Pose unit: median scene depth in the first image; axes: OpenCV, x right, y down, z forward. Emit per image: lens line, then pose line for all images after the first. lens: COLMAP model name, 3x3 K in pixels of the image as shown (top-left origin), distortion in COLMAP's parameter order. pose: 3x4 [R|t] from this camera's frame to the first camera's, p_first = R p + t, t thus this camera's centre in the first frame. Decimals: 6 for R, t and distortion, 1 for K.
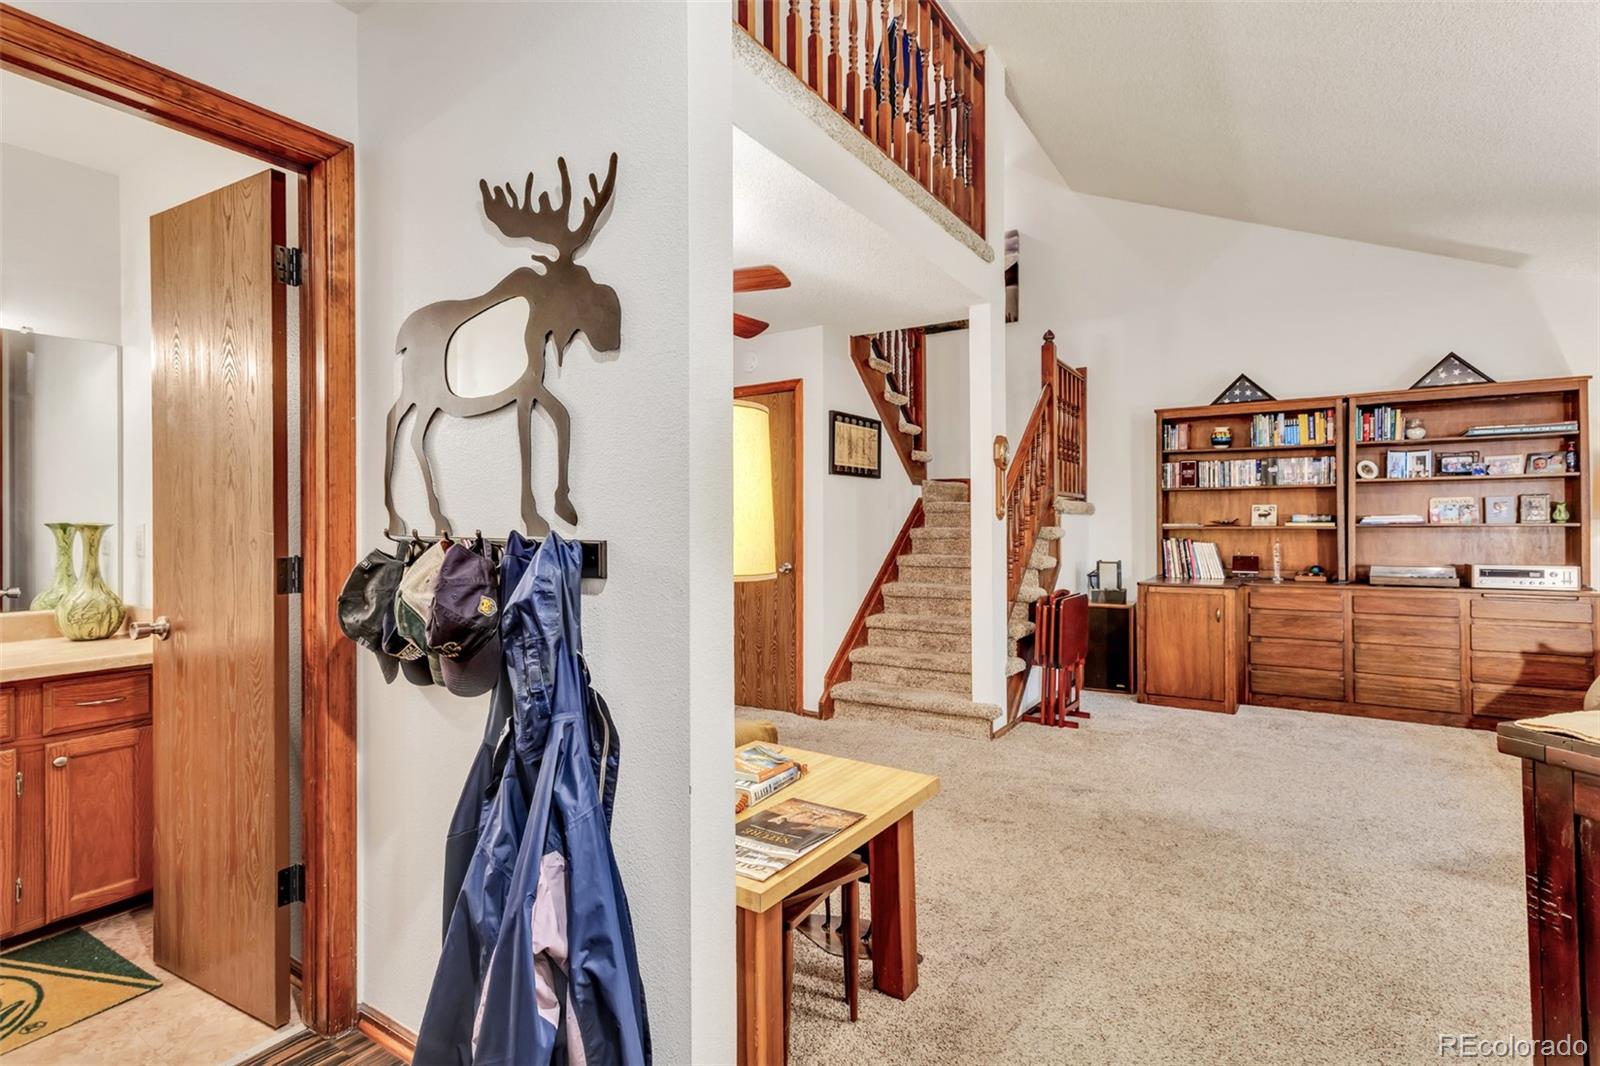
lens RADIAL K [[774.9, 0, 810.0], [0, 774.9, 528.3], [0, 0, 1]] dist [0.007583, 0.001965]
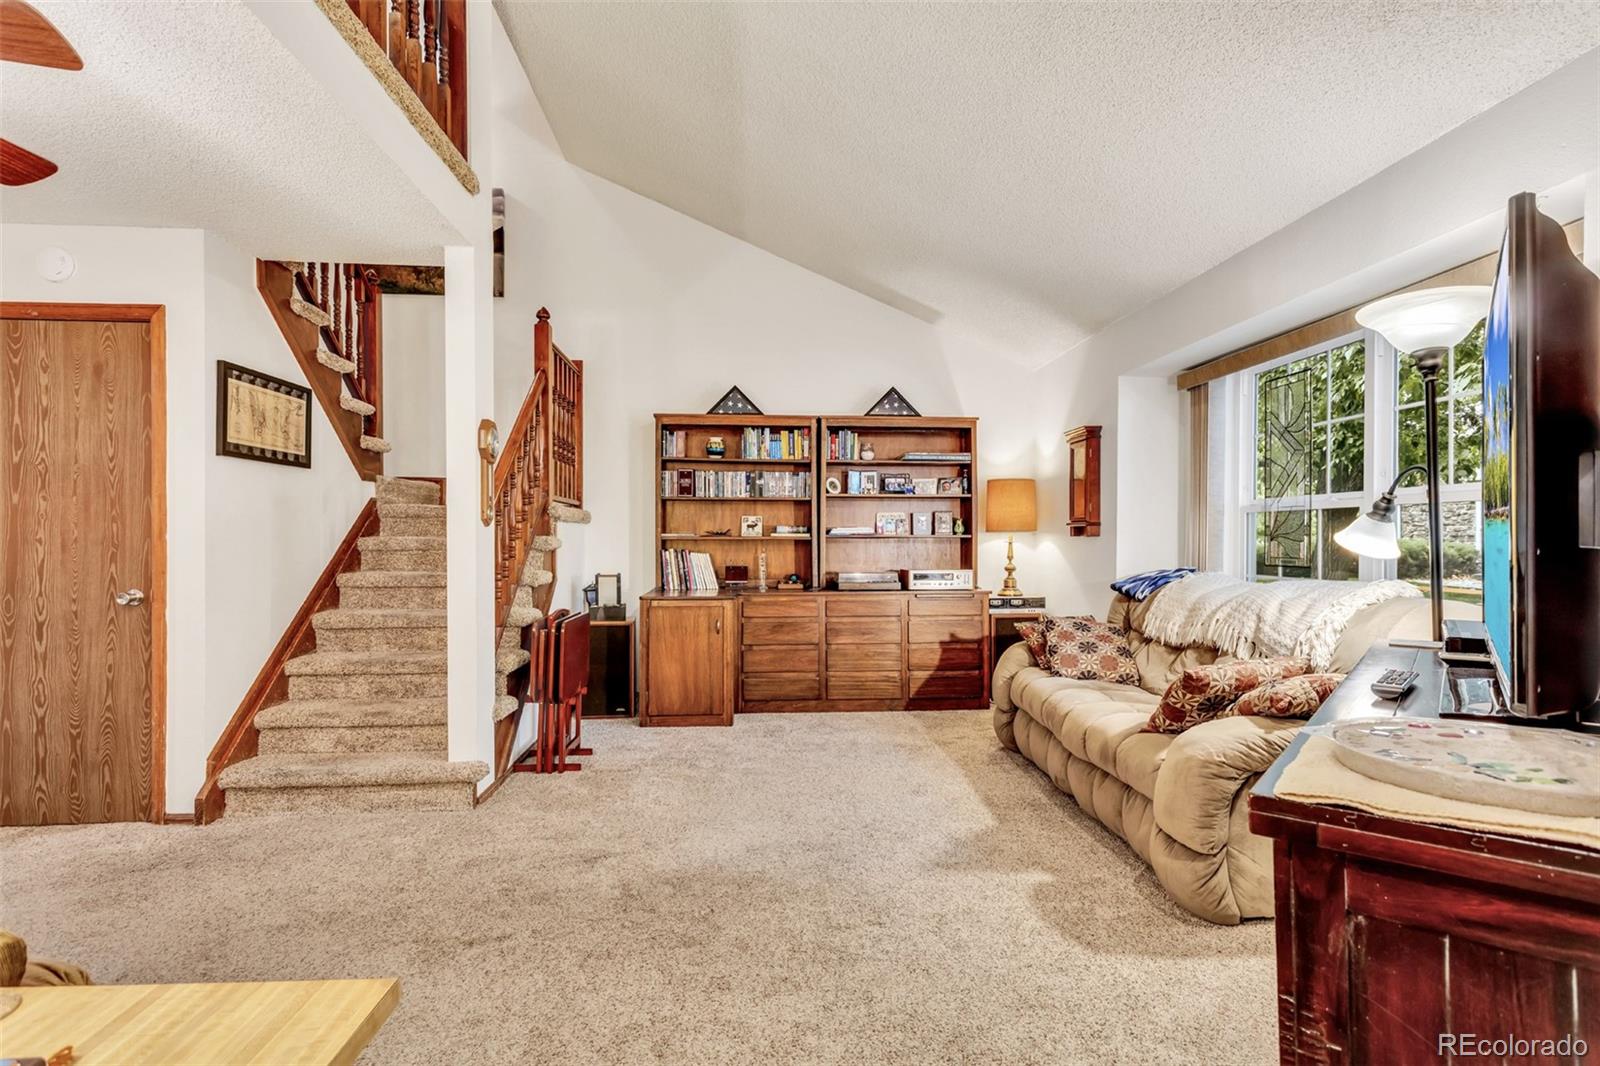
lens RADIAL K [[774.9, 0, 808.7], [0, 774.9, 541.6], [0, 0, 1]] dist [0.007583, 0.001965]
pose [[0.796927, 0.001513, 0.604074, 0.027147], [-0.002443, 0.999997, 0.000718, 0.003510], [-0.604071, -0.002048, 0.796928, 0.162033]]
